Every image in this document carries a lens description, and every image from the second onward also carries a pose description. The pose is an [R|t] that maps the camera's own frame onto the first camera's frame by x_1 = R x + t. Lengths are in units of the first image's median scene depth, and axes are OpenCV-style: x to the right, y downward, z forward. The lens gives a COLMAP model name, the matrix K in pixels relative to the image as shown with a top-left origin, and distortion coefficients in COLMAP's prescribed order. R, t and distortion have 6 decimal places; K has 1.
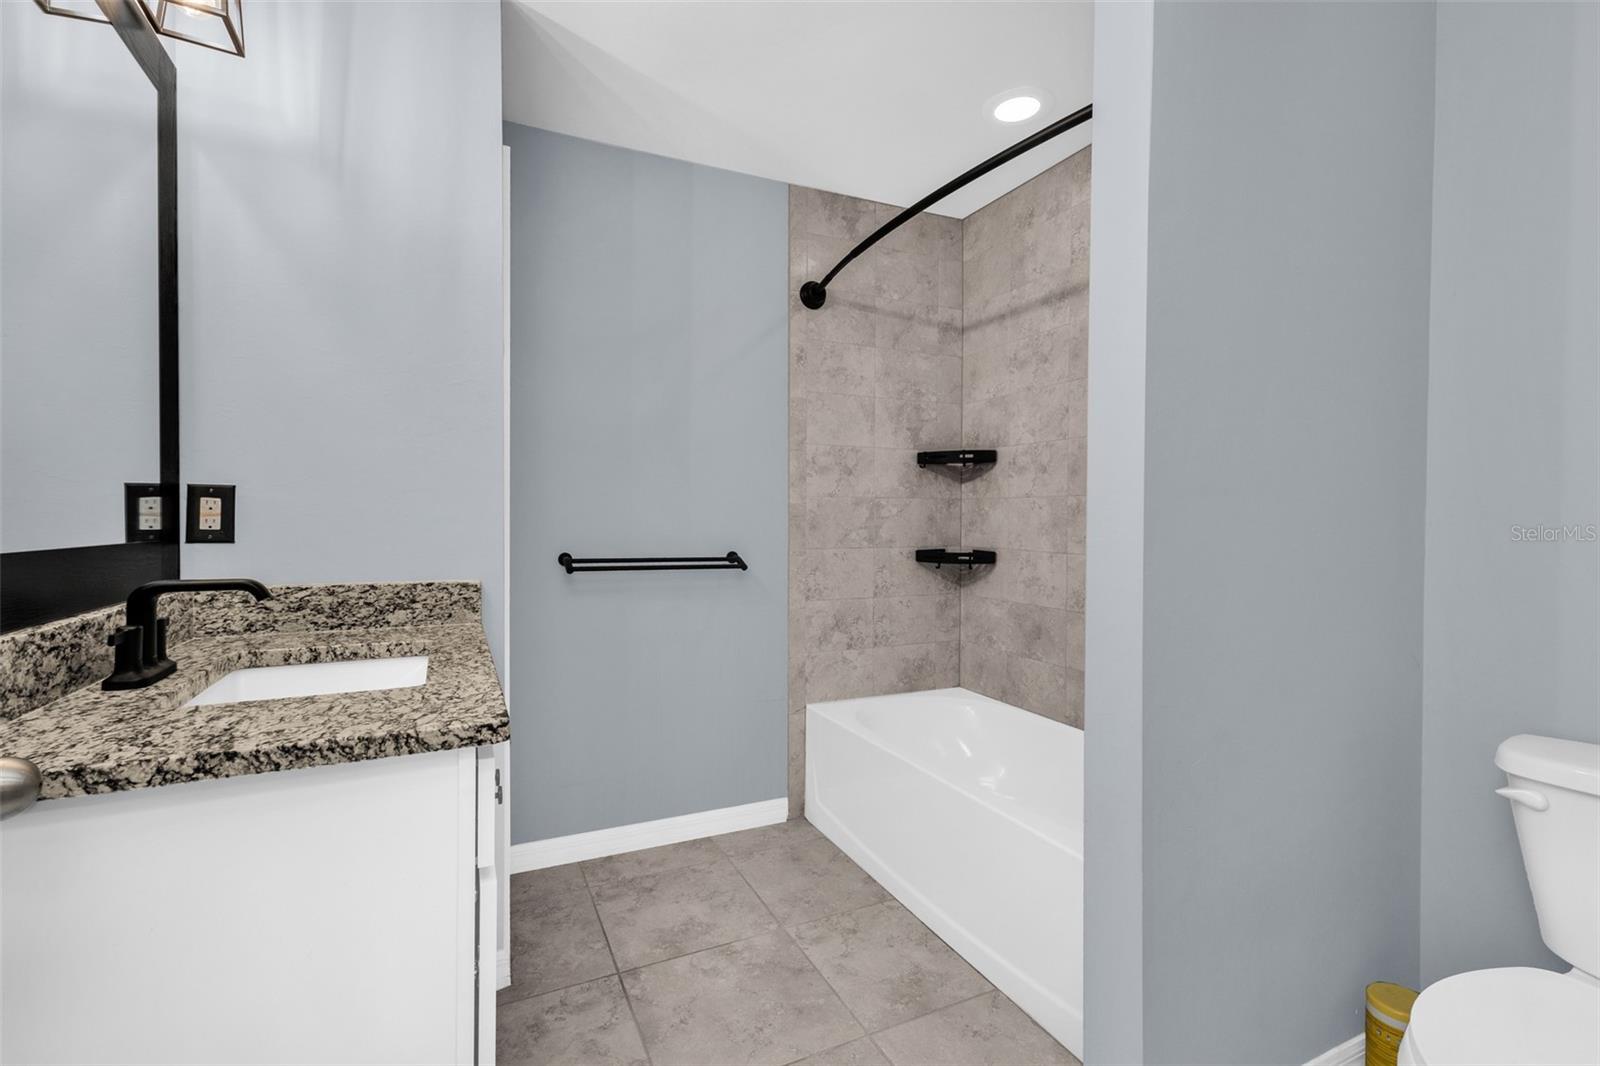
lens RADIAL K [[710.9, 0, 801.4], [0, 710.9, 527.9], [0, 0, 1]] dist [-0.000489, 0.000065]
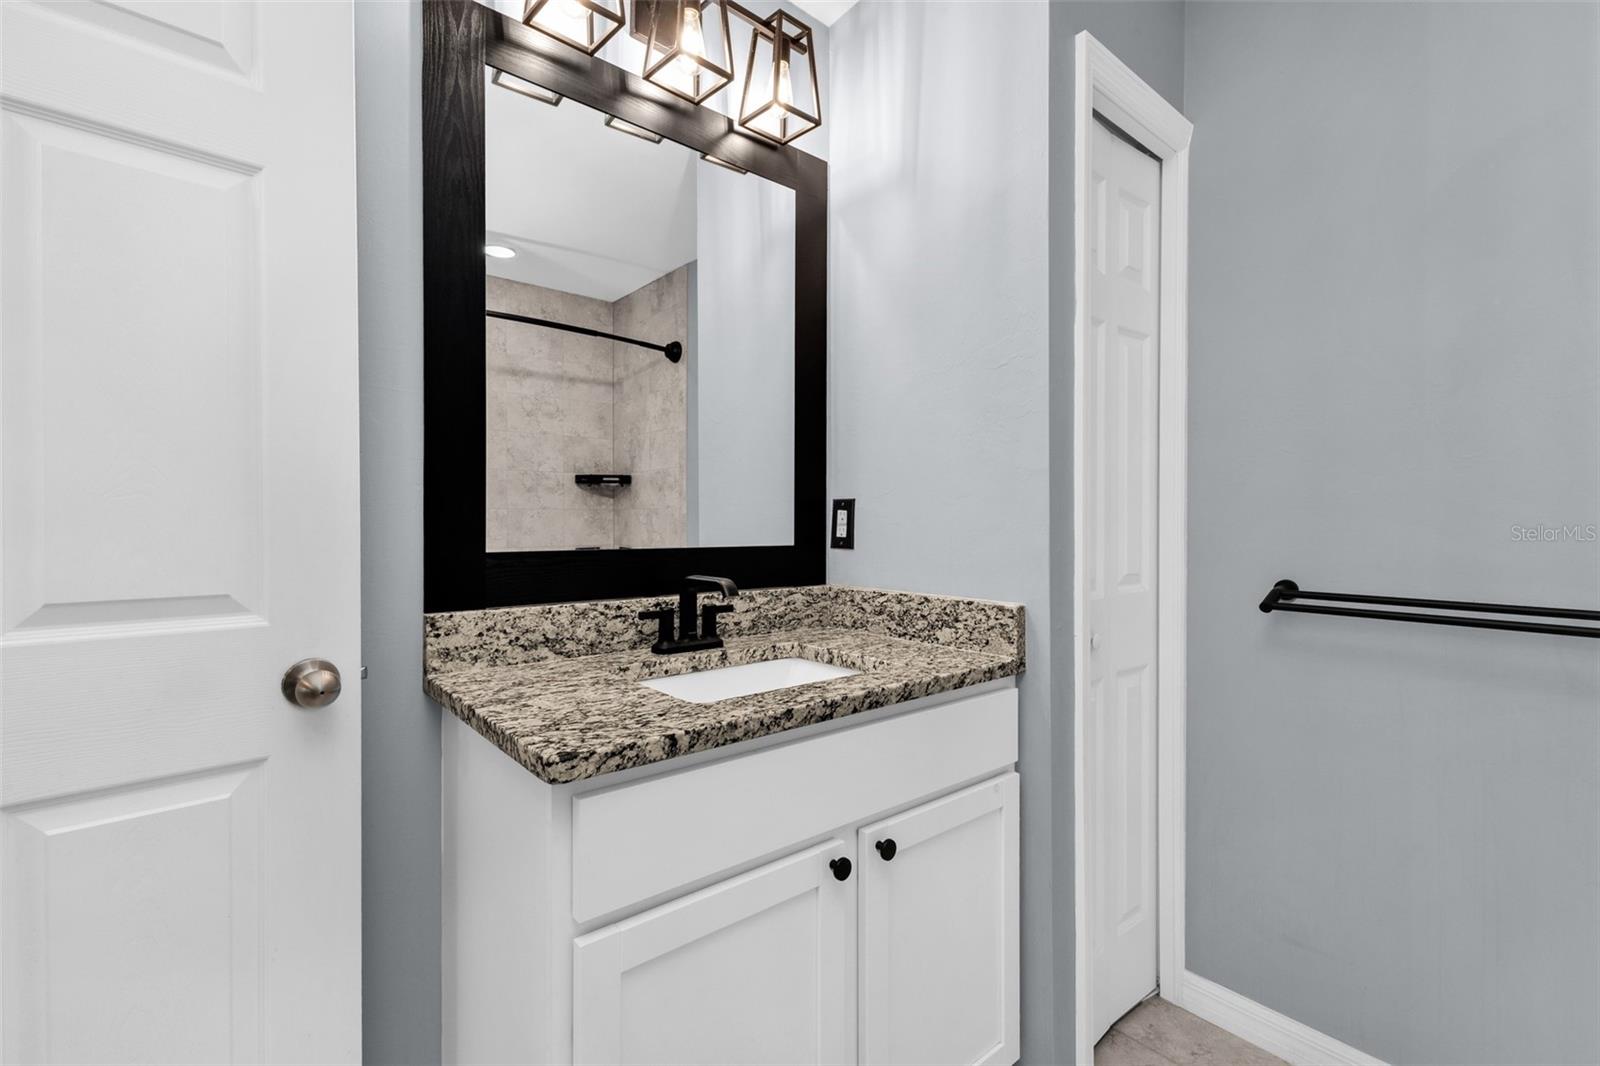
lens RADIAL K [[710.9, 0, 801.4], [0, 710.9, 530.5], [0, 0, 1]] dist [-0.000489, 0.000065]
pose [[0.255895, 0.003154, -0.966700, 0.281068], [-0.013598, 0.999907, -0.000337, -0.006953], [0.966609, 0.013232, 0.255914, 0.601609]]
